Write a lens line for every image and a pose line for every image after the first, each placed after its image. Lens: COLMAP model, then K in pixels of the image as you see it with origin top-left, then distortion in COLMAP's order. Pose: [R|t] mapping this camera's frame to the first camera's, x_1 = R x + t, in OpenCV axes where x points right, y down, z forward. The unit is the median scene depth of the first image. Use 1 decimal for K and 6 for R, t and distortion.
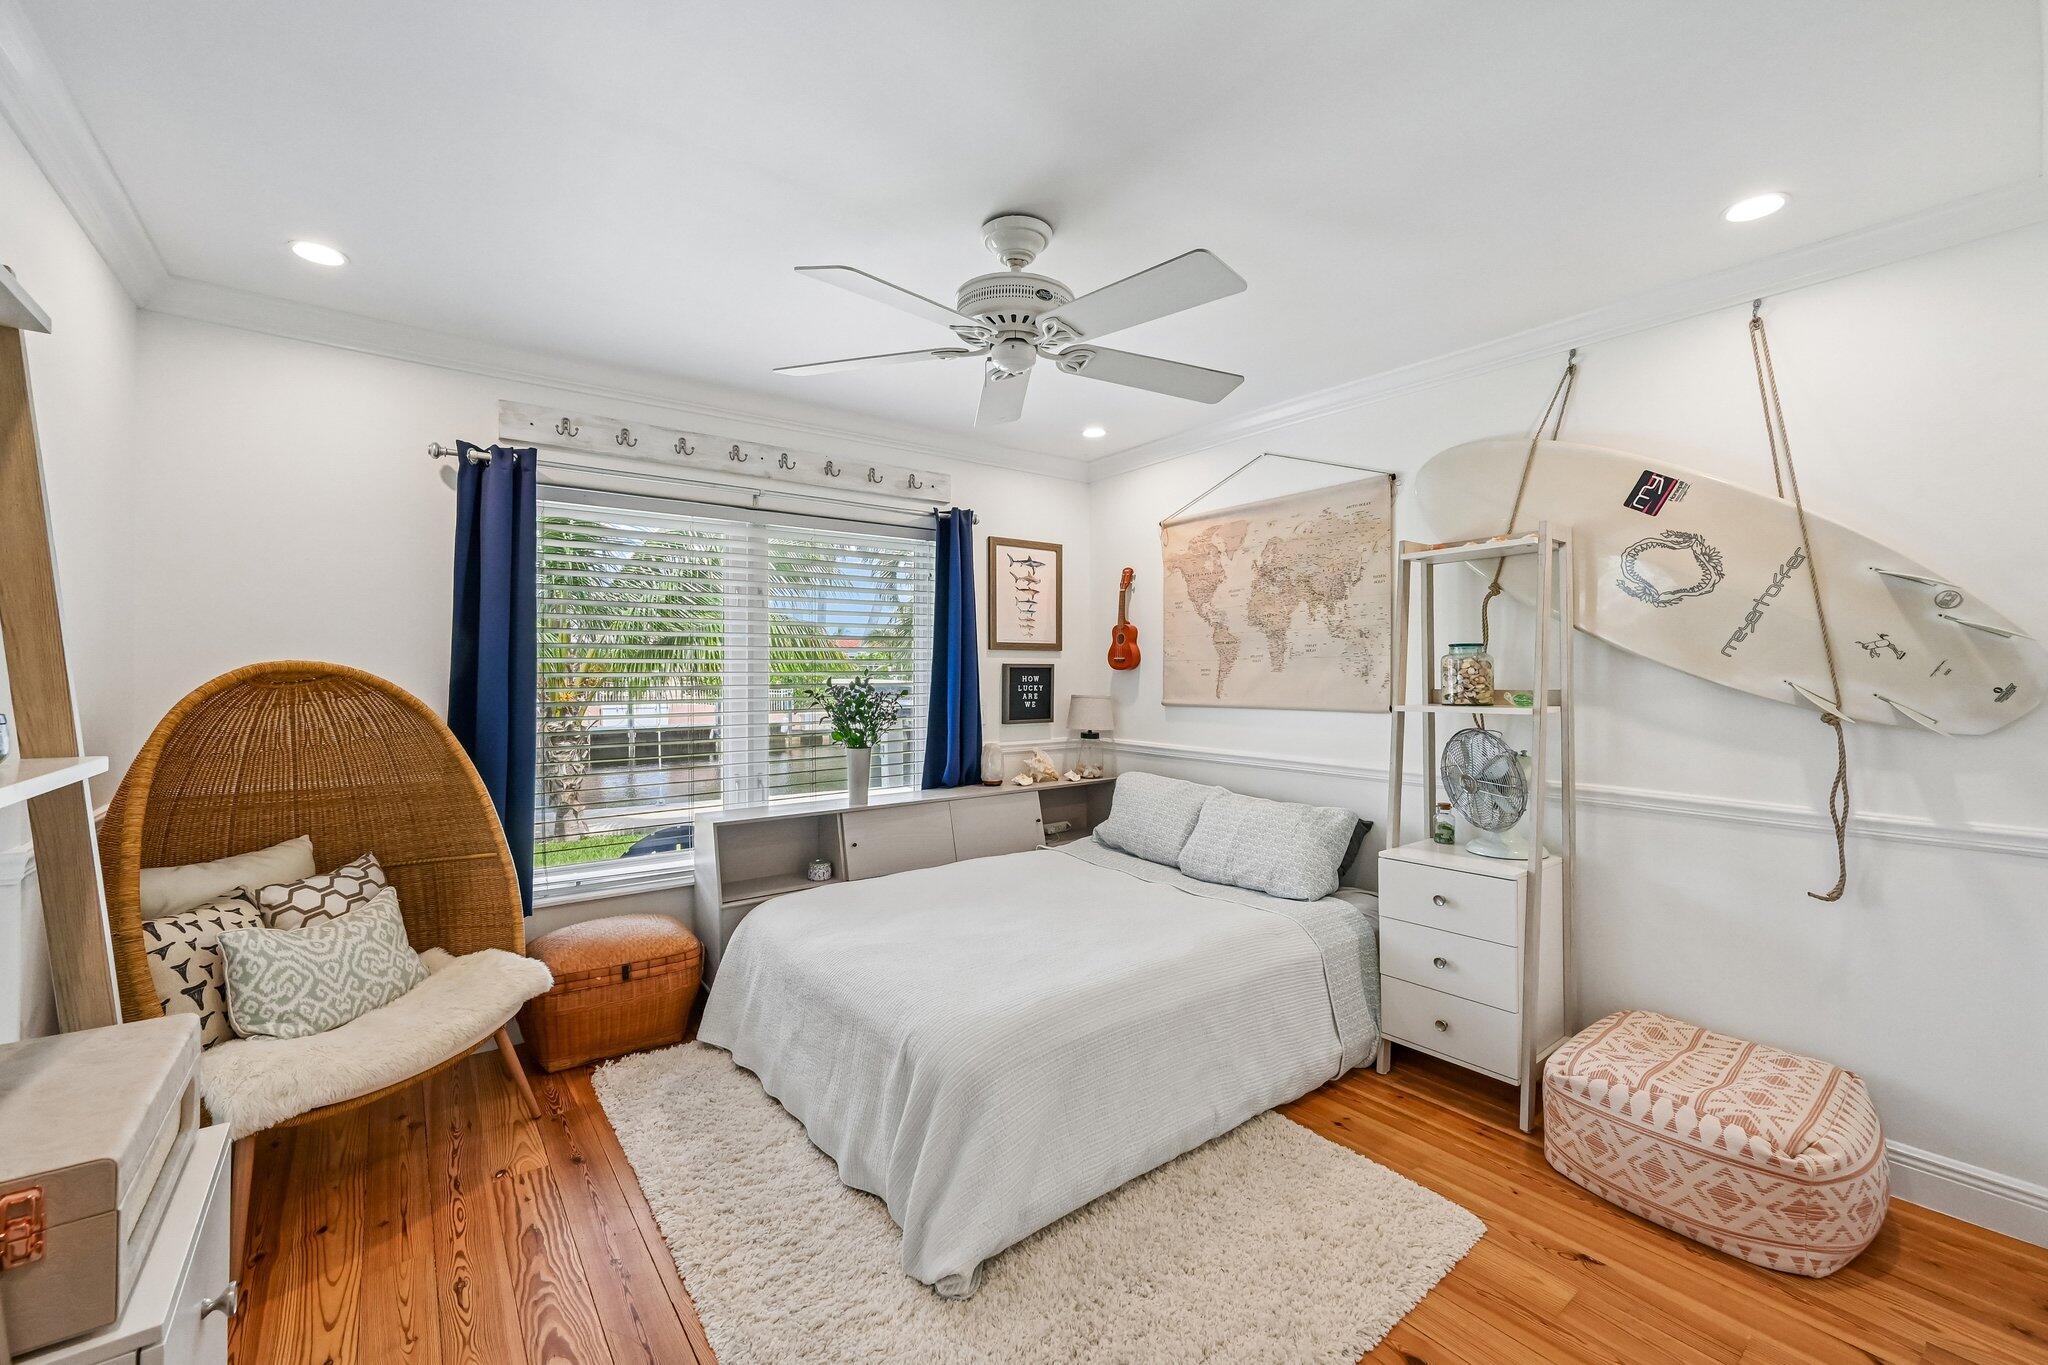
lens RADIAL K [[816.7, 0, 1024.4], [0, 816.7, 668.4], [0, 0, 1]] dist [-0.003347, -0.000321]
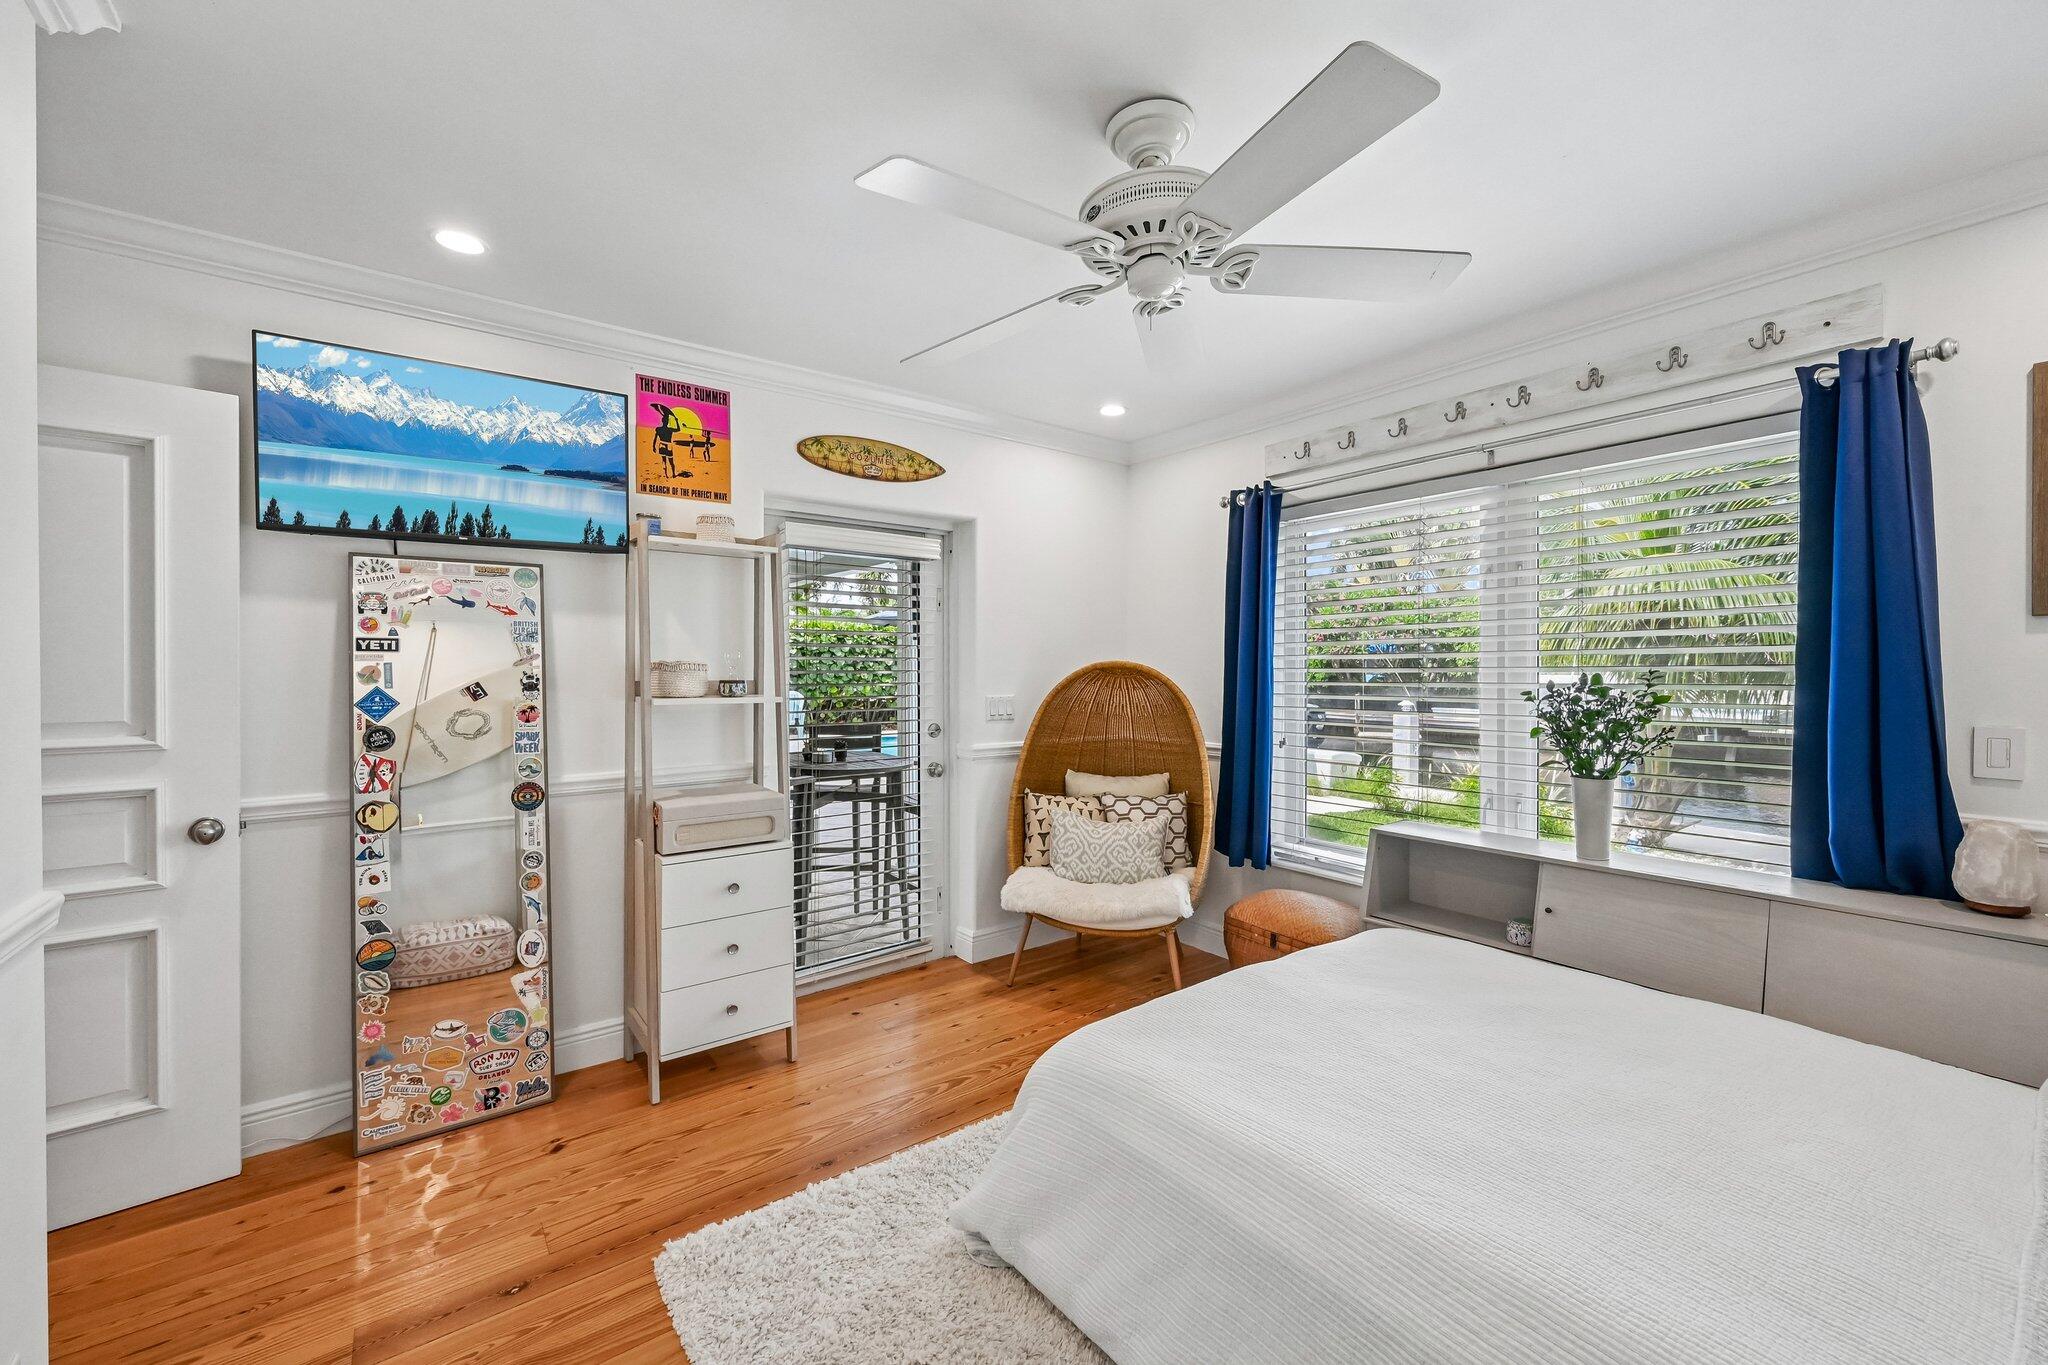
lens RADIAL K [[816.7, 0, 1024.4], [0, 816.7, 668.4], [0, 0, 1]] dist [-0.003347, -0.000321]
pose [[-0.009711, -0.001398, -0.999952, 0.594105], [0.003784, 0.999992, -0.001435, 0.005847], [0.999946, -0.003798, -0.009706, 0.651621]]
